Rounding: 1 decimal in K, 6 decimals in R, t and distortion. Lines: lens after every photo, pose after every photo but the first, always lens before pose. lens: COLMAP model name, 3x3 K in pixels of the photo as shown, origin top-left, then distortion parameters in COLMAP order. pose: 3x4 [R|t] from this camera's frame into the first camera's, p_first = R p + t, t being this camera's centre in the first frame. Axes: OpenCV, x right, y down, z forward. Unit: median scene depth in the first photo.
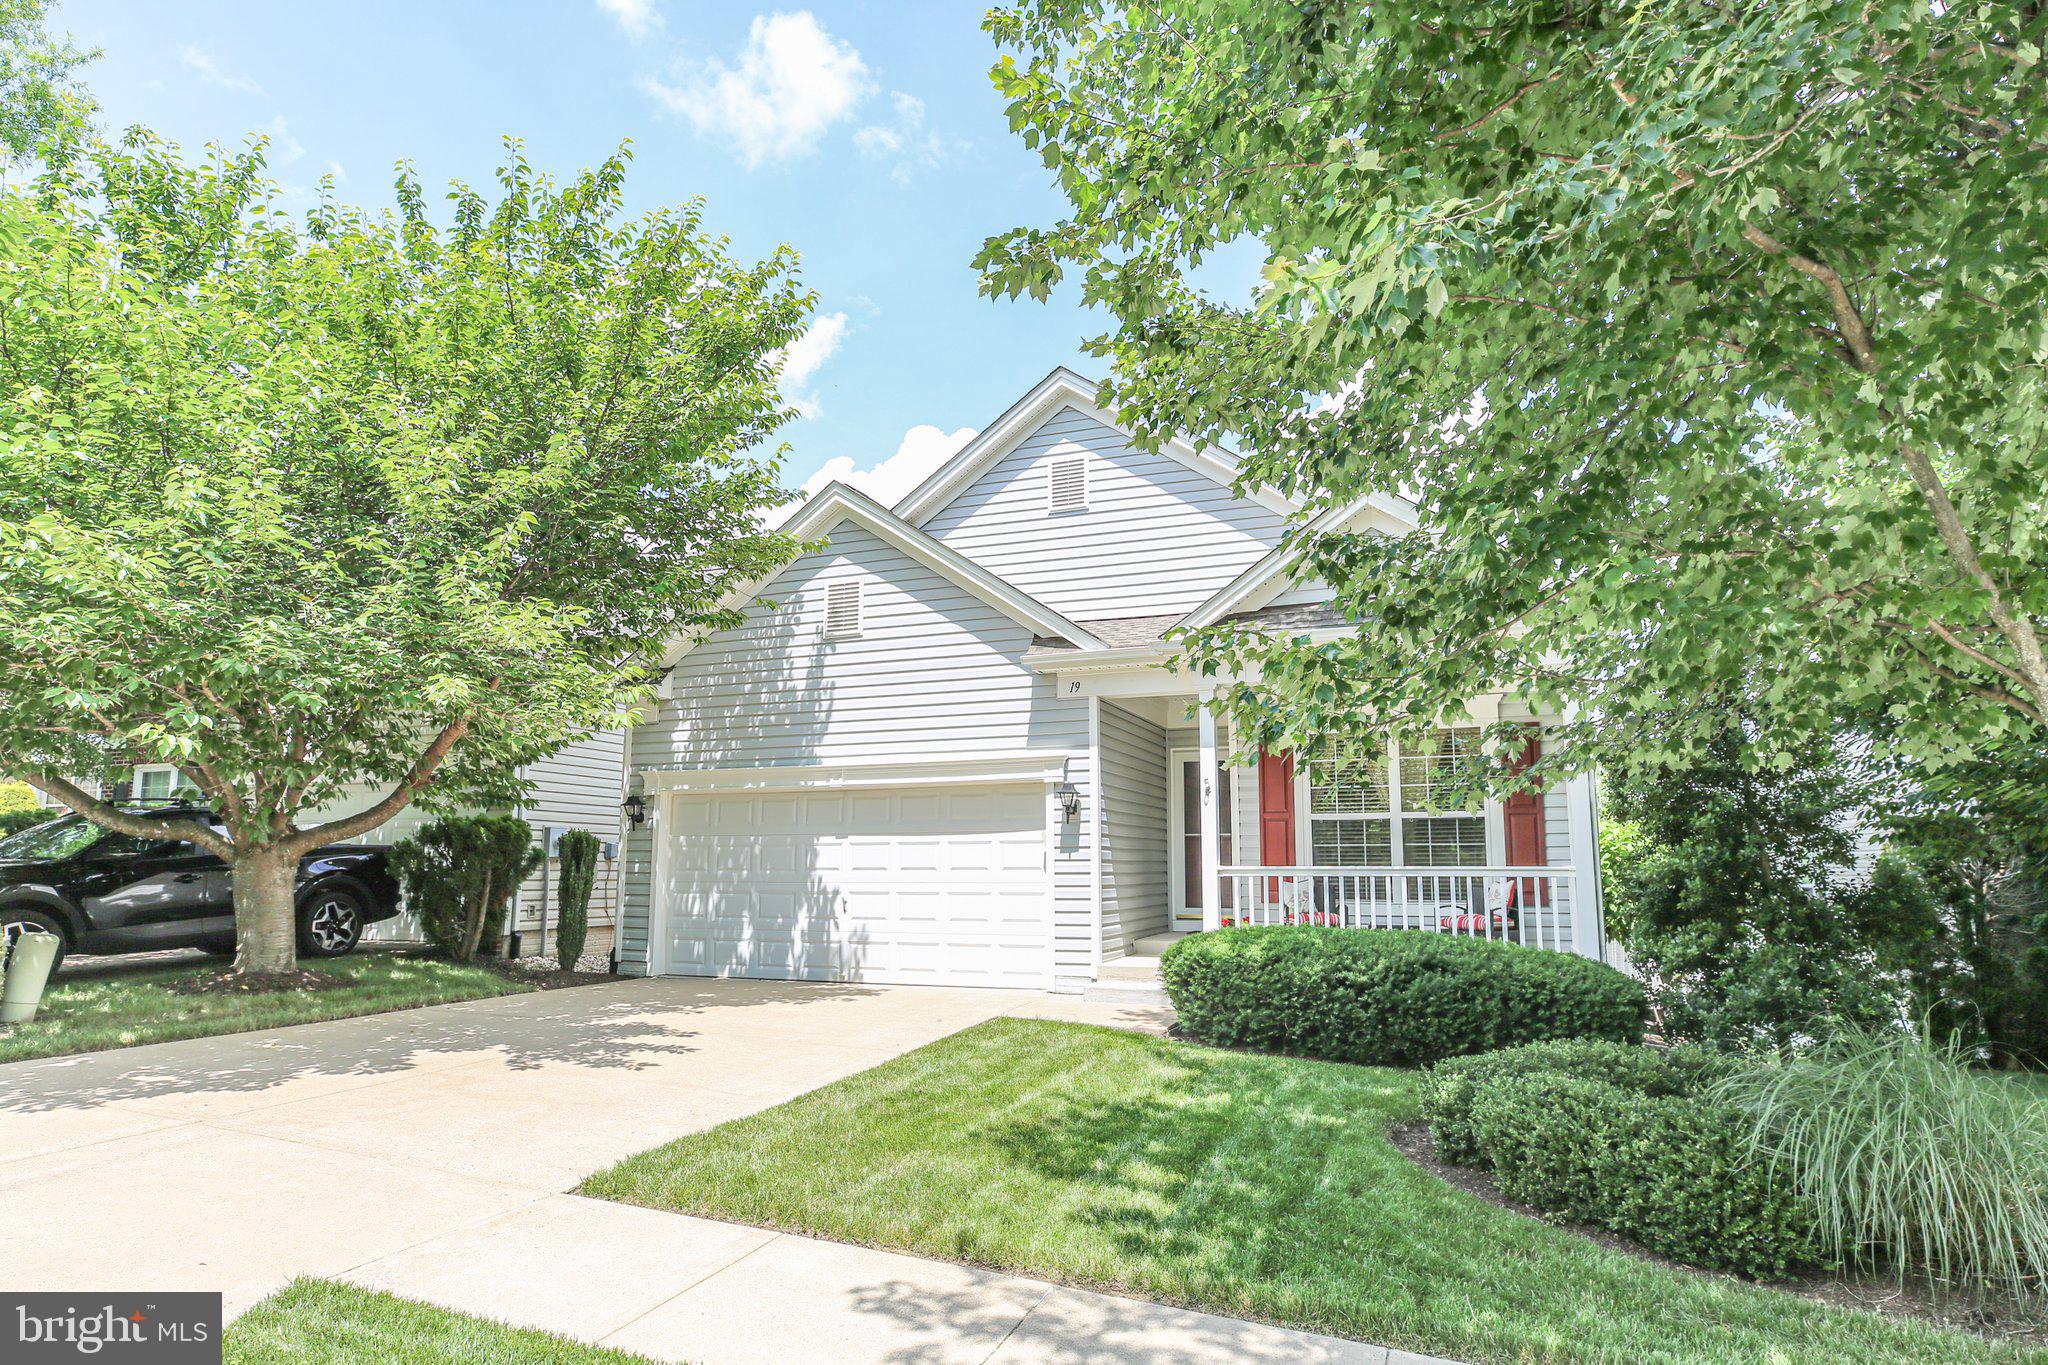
lens RADIAL K [[1088.3, 0, 1153.0], [0, 1088.3, 685.0], [0, 0, 1]] dist [-0.021931, 0.002314]
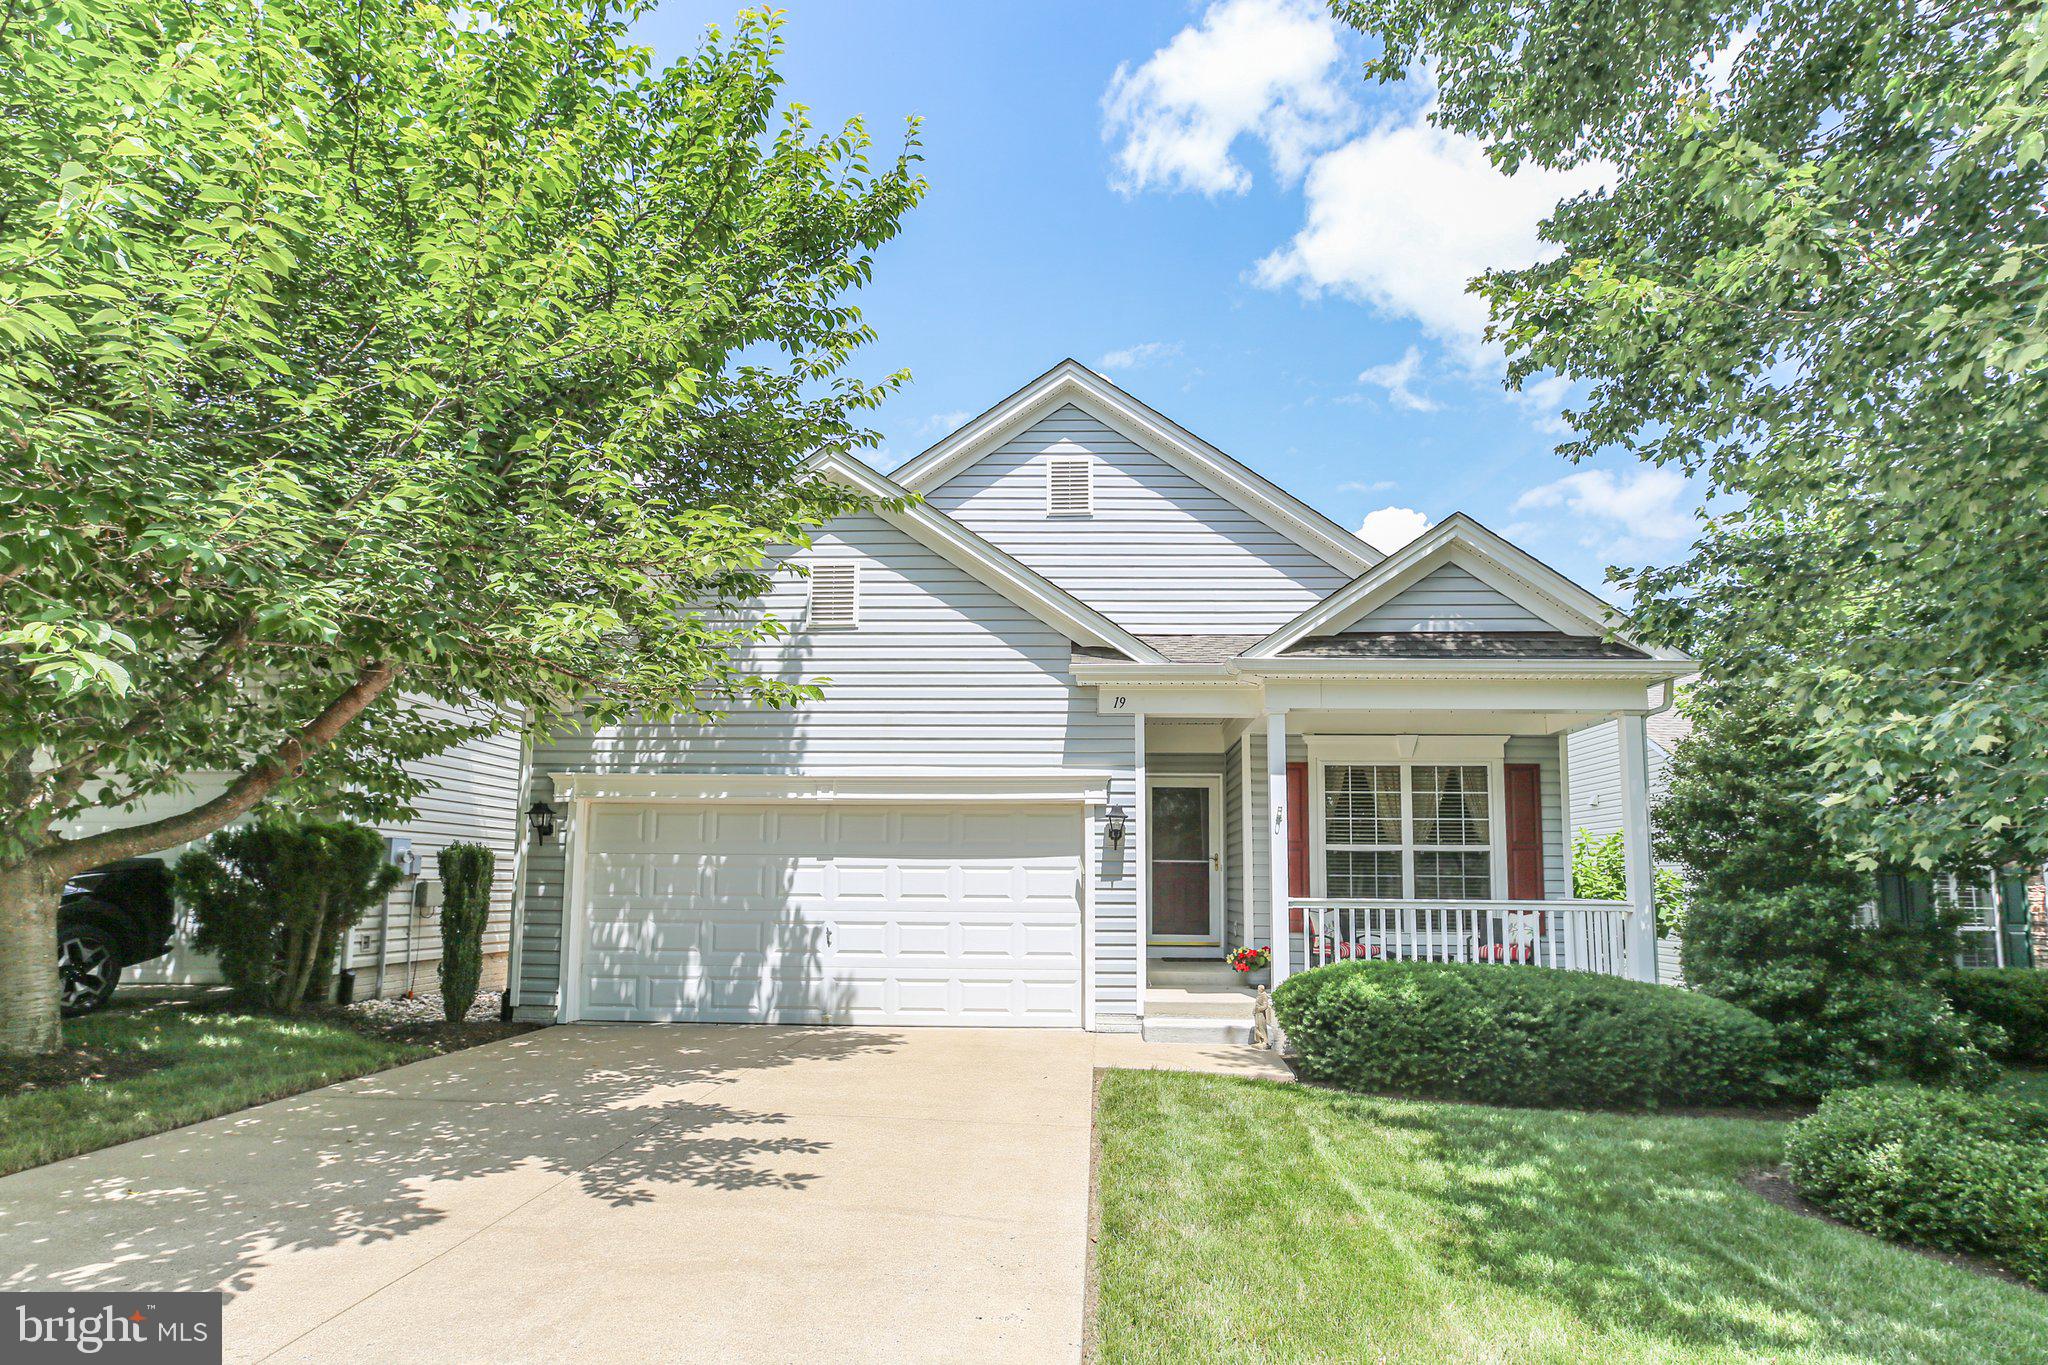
lens RADIAL K [[908.0, 0, 1018.2], [0, 908.0, 768.5], [0, 0, 1]] dist [-0.022368, 0.014300]
pose [[0.957078, 0.047311, 0.285943, -0.352625], [-0.059869, 0.997581, 0.035331, 0.034016], [-0.283580, -0.050934, 0.957595, 0.270418]]
